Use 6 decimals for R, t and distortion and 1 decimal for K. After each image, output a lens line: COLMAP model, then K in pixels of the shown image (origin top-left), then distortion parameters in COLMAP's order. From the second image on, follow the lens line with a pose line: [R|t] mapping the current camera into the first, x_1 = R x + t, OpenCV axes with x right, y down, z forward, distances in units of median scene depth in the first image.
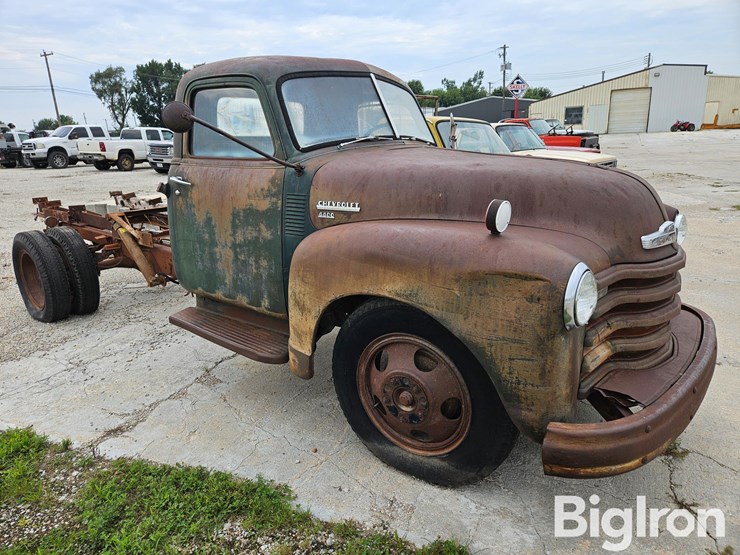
lens RADIAL K [[493.1, 0, 370.0], [0, 493.1, 277.5], [0, 0, 1]] dist [0.072044, -0.057333]
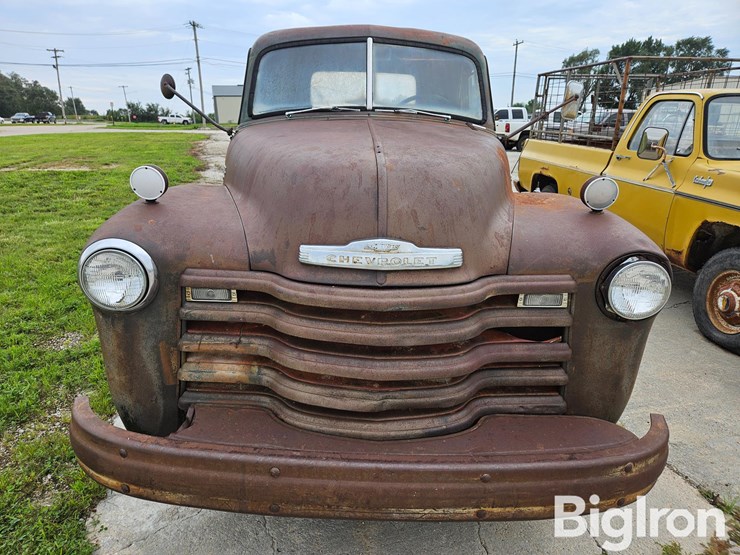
lens RADIAL K [[493.1, 0, 370.0], [0, 493.1, 277.5], [0, 0, 1]] dist [0.072044, -0.057333]
pose [[0.676595, 0.247542, -0.693500, 0.902670], [-0.226218, 0.966132, 0.124154, -0.118876], [0.700745, 0.072880, 0.709679, 0.462375]]
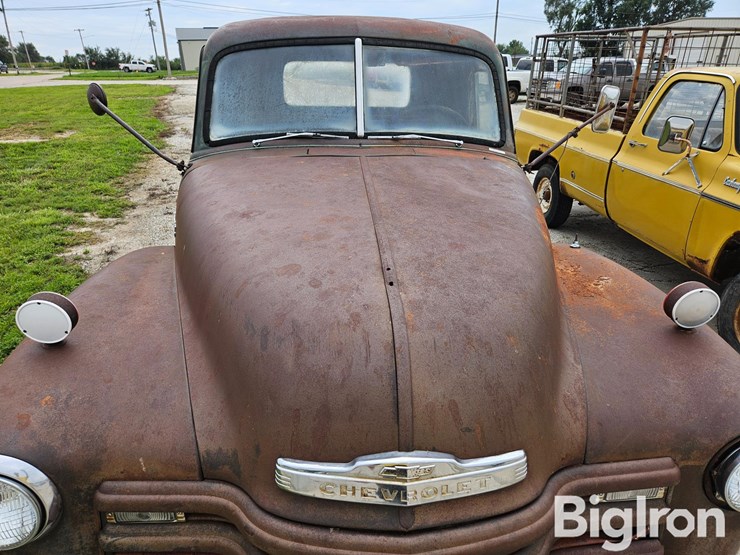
lens RADIAL K [[495.4, 0, 375.5], [0, 495.4, 278.3], [0, 0, 1]] dist [0.063038, -0.049004]
pose [[0.714882, 0.294132, -0.634374, 0.688967], [-0.208036, 0.955610, 0.208638, -0.287460], [0.667581, -0.017179, 0.744339, 0.584317]]
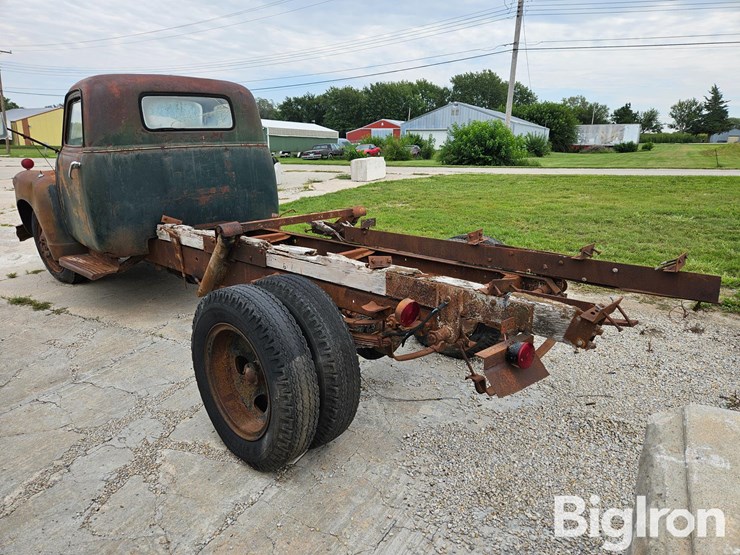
lens RADIAL K [[493.1, 0, 370.0], [0, 493.1, 277.5], [0, 0, 1]] dist [0.072044, -0.057333]
pose [[-0.995912, 0.016292, 0.088845, -1.152378], [0.060508, 0.850620, 0.522287, -0.915463], [-0.067064, 0.525528, -0.848129, 3.434306]]
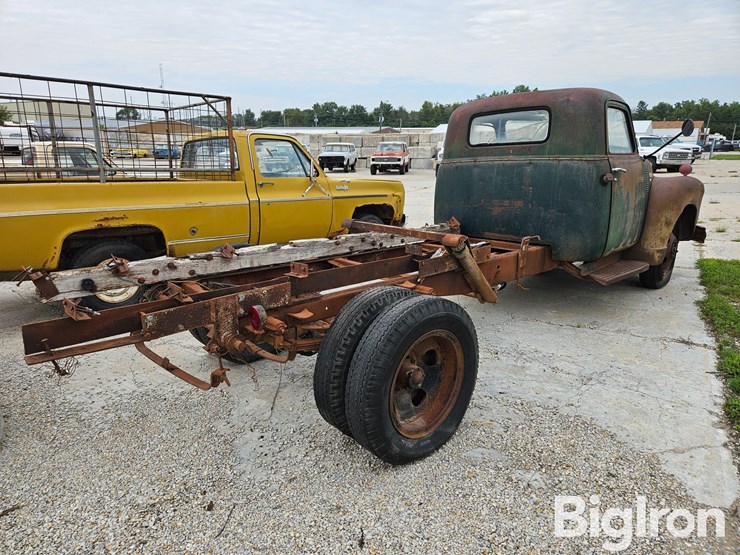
lens RADIAL K [[487.6, 0, 364.5], [0, 487.6, 277.9], [0, 0, 1]] dist [0.080727, -0.059081]
pose [[0.139478, -0.218065, 0.965916, -2.398838], [0.279808, 0.944377, 0.172798, -0.444649], [-0.949870, 0.246170, 0.192737, 1.890081]]
